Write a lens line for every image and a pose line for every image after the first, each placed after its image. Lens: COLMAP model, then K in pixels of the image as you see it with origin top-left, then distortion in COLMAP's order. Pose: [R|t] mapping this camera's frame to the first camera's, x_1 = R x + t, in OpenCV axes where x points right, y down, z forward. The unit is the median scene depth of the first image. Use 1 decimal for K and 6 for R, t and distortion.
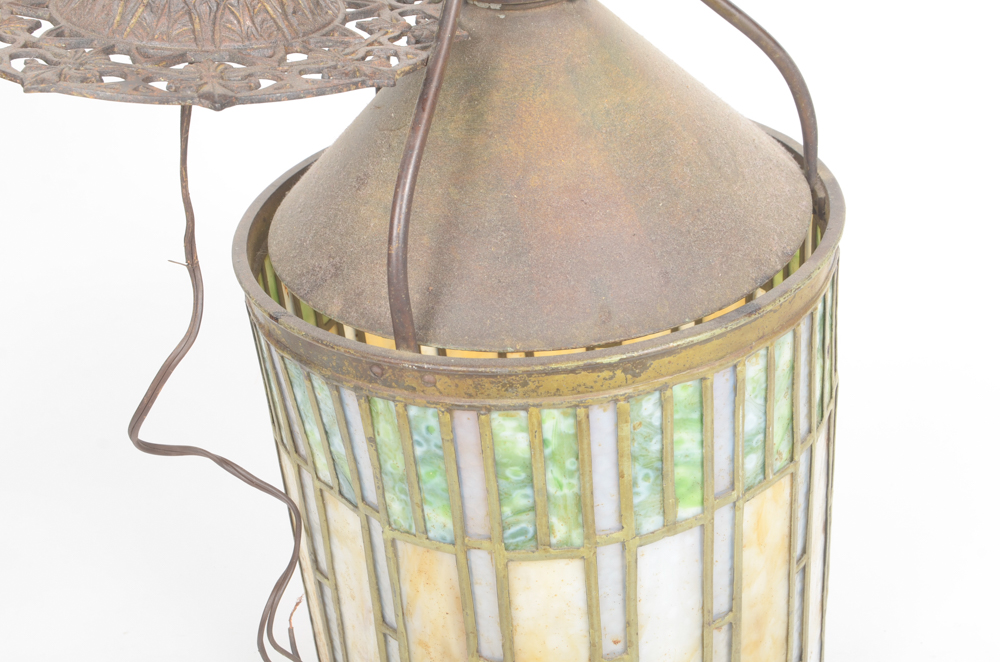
lens RADIAL K [[1429.1, 0, 500.0], [0, 1429.1, 331.0], [0, 0, 1]] dist [0.008418, 0.026686]
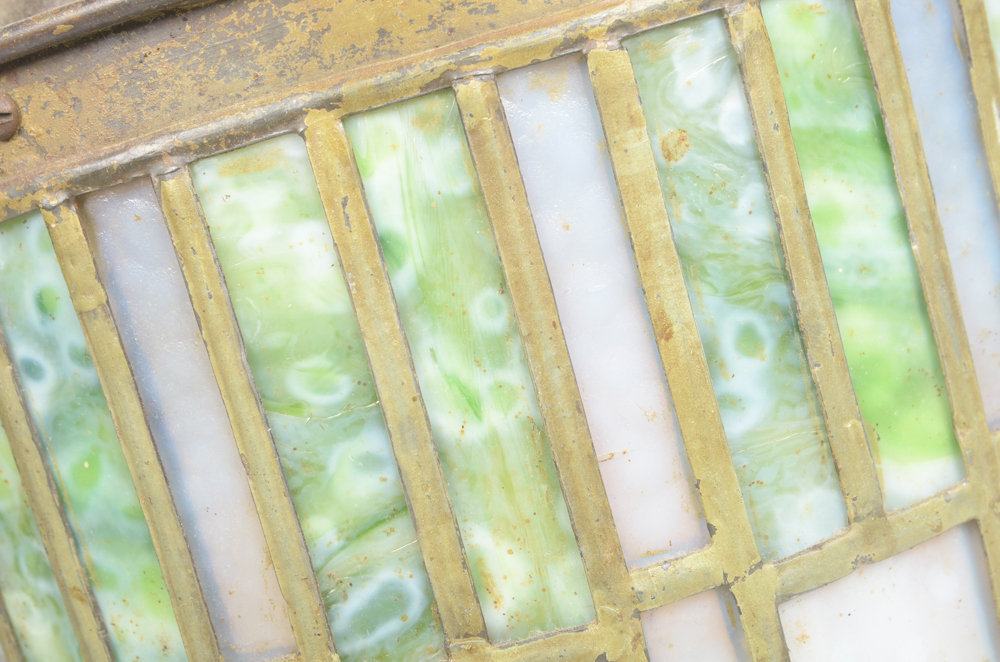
lens RADIAL K [[1429.1, 0, 500.0], [0, 1429.1, 331.0], [0, 0, 1]] dist [0.008418, 0.026686]
pose [[0.981265, -0.182026, -0.063132, 0.070034], [0.145513, 0.914968, -0.376377, 0.209834], [0.126274, 0.360139, 0.924313, 0.712225]]
